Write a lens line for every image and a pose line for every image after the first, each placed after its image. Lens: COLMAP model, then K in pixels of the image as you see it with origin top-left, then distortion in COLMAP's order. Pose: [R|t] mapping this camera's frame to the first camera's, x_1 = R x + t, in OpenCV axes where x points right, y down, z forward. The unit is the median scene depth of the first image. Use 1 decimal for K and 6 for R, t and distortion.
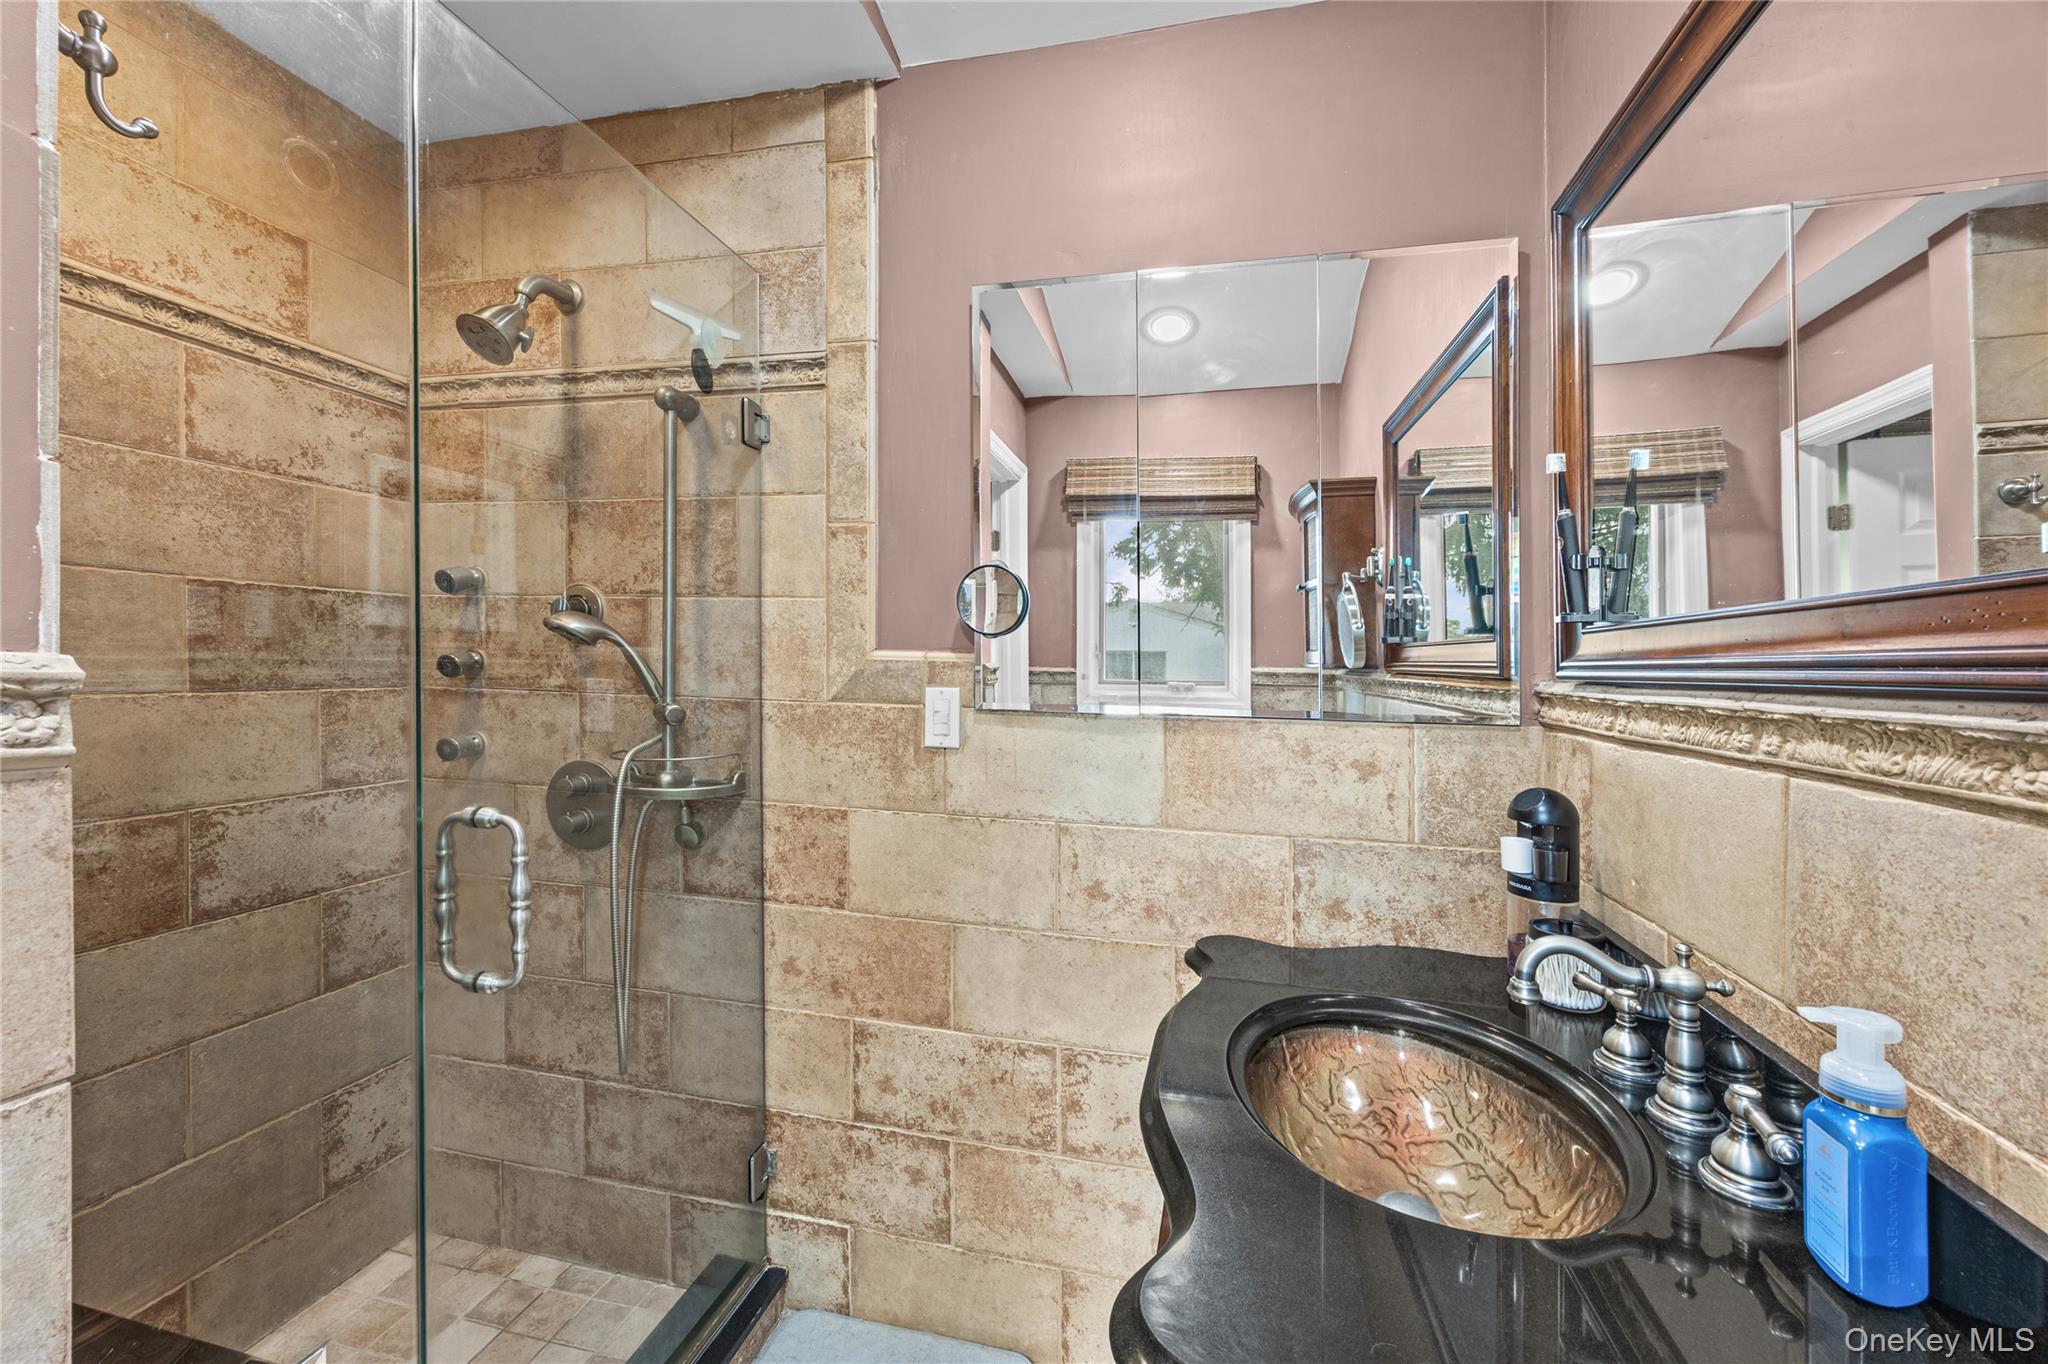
lens RADIAL K [[819.7, 0, 1030.6], [0, 819.7, 671.5], [0, 0, 1]] dist [0.001062, -0.000030]
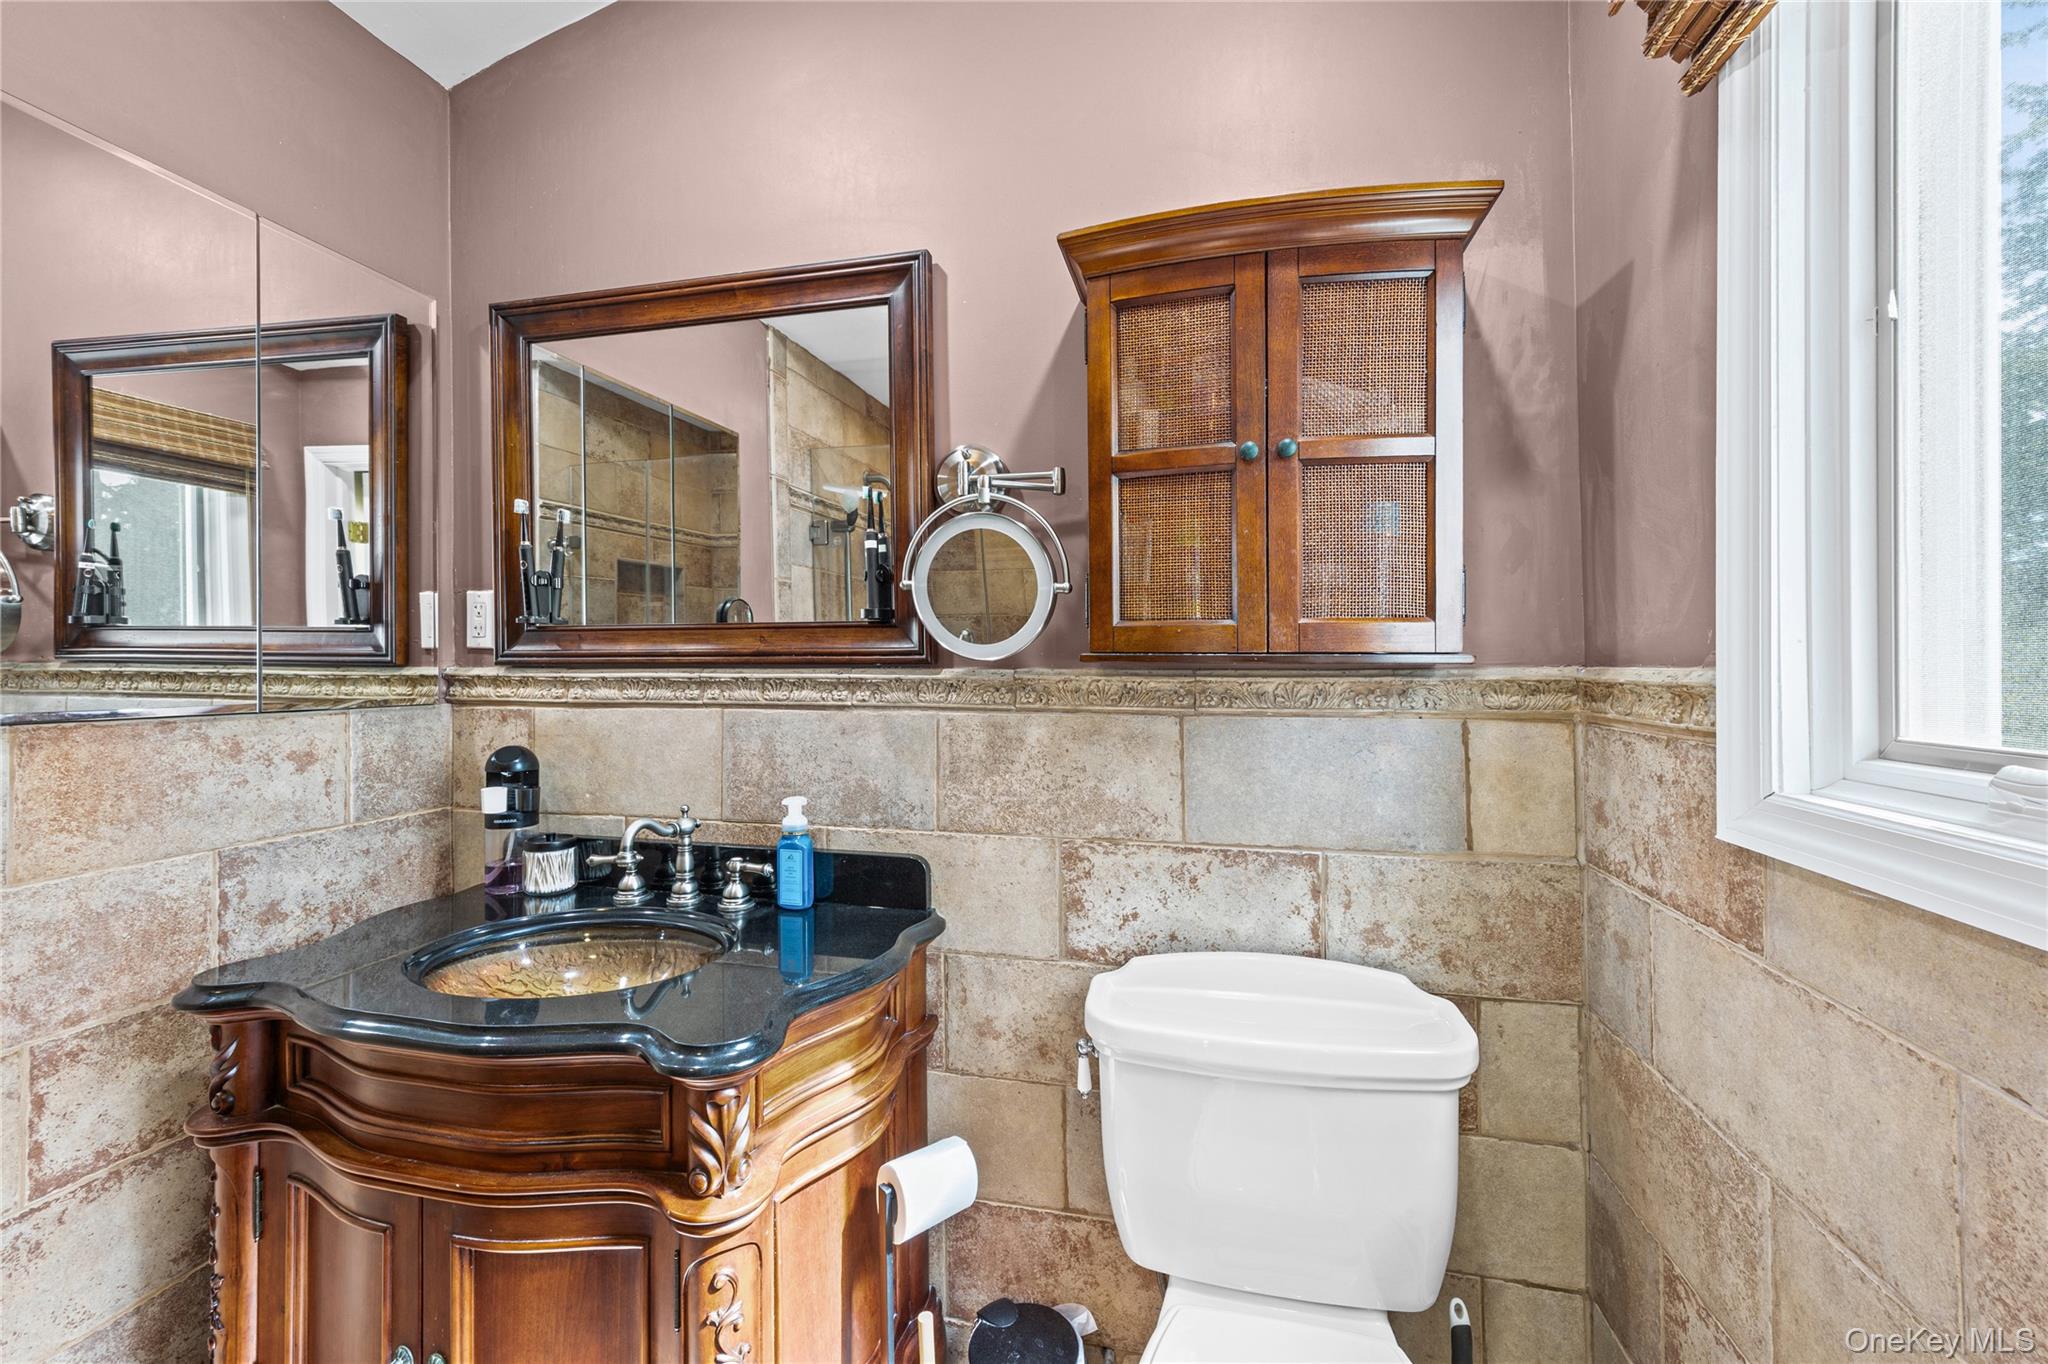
lens RADIAL K [[819.7, 0, 1026.0], [0, 819.7, 663.3], [0, 0, 1]] dist [0.001062, -0.000030]
pose [[-0.032879, -0.010504, 0.999404, -0.604155], [0.006993, 0.999918, 0.010739, -0.000868], [-0.999435, 0.007342, -0.032803, 0.165653]]
